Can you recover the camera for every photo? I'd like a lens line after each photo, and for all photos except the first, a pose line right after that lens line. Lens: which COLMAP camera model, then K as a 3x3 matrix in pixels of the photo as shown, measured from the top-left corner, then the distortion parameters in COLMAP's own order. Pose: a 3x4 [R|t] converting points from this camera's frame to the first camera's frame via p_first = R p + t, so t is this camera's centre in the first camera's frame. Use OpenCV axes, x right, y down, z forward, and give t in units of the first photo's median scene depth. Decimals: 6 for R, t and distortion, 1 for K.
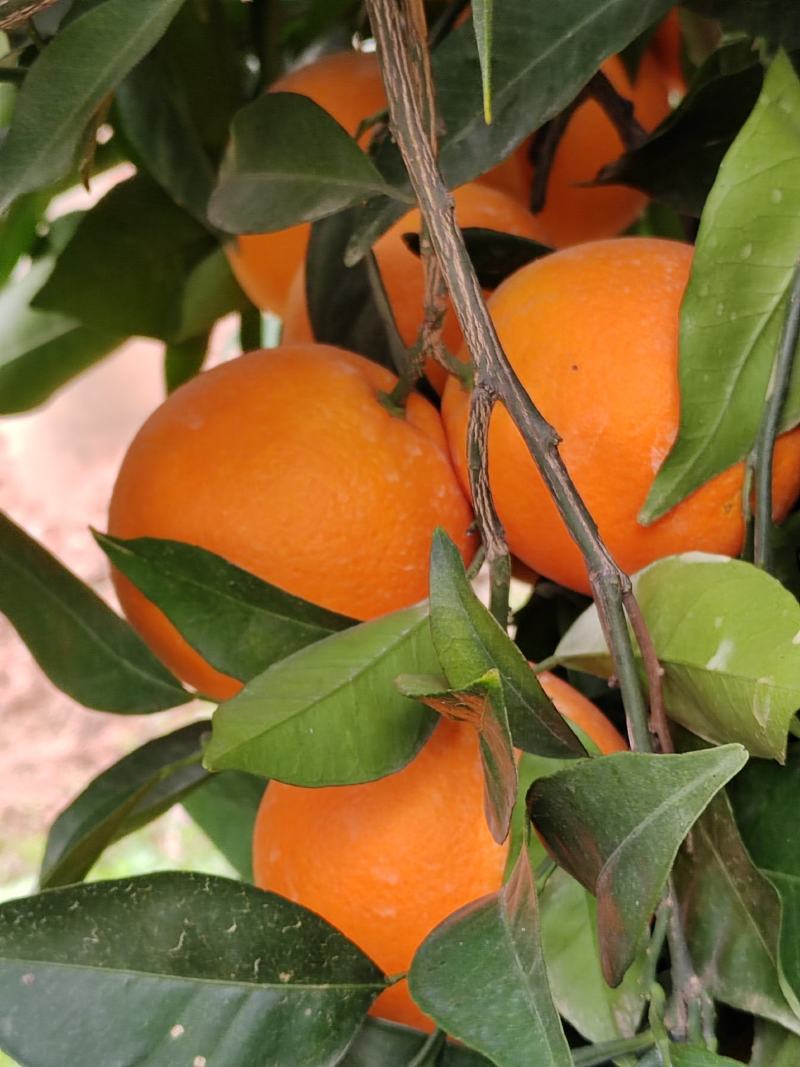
lens RADIAL K [[1782.3, 0, 400.0], [0, 1782.3, 533.5], [0, 0, 1]] dist [0.008772, 0.002995]
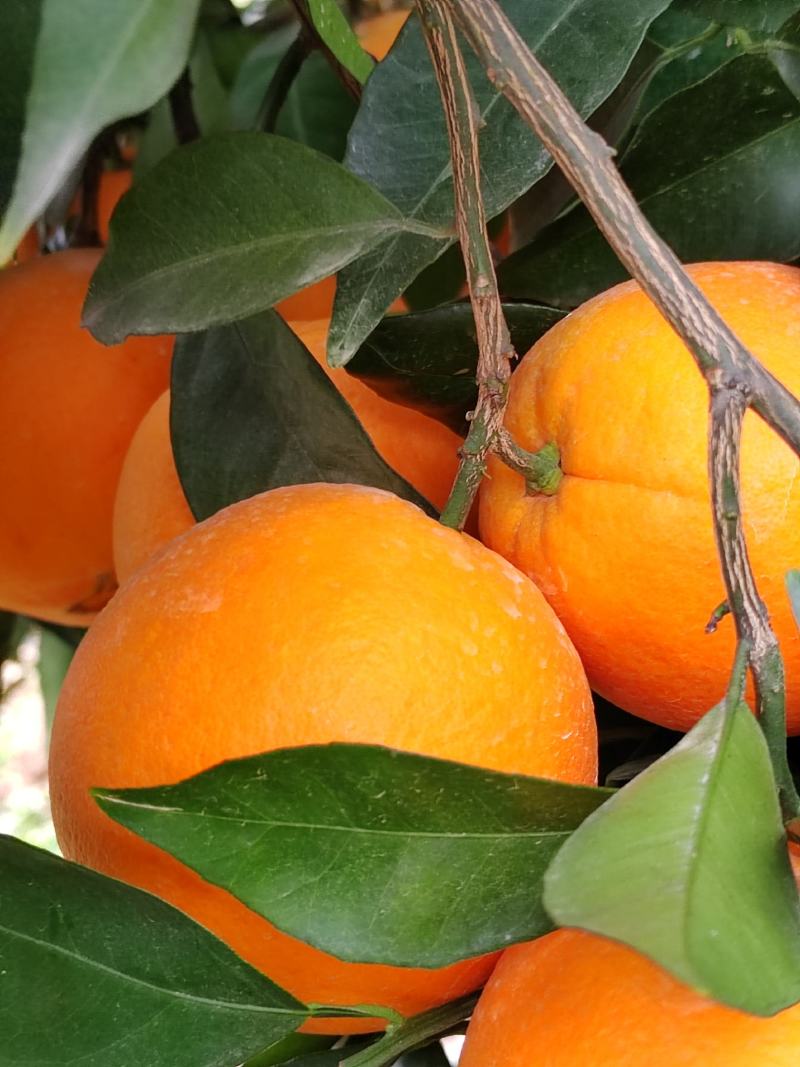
lens RADIAL K [[1782.3, 0, 400.0], [0, 1782.3, 533.5], [0, 0, 1]] dist [0.008772, 0.002995]
pose [[0.918066, -0.181988, 0.352186, -0.314909], [0.259737, 0.947287, -0.187573, 0.064311], [-0.299485, 0.263680, 0.916941, 0.422379]]
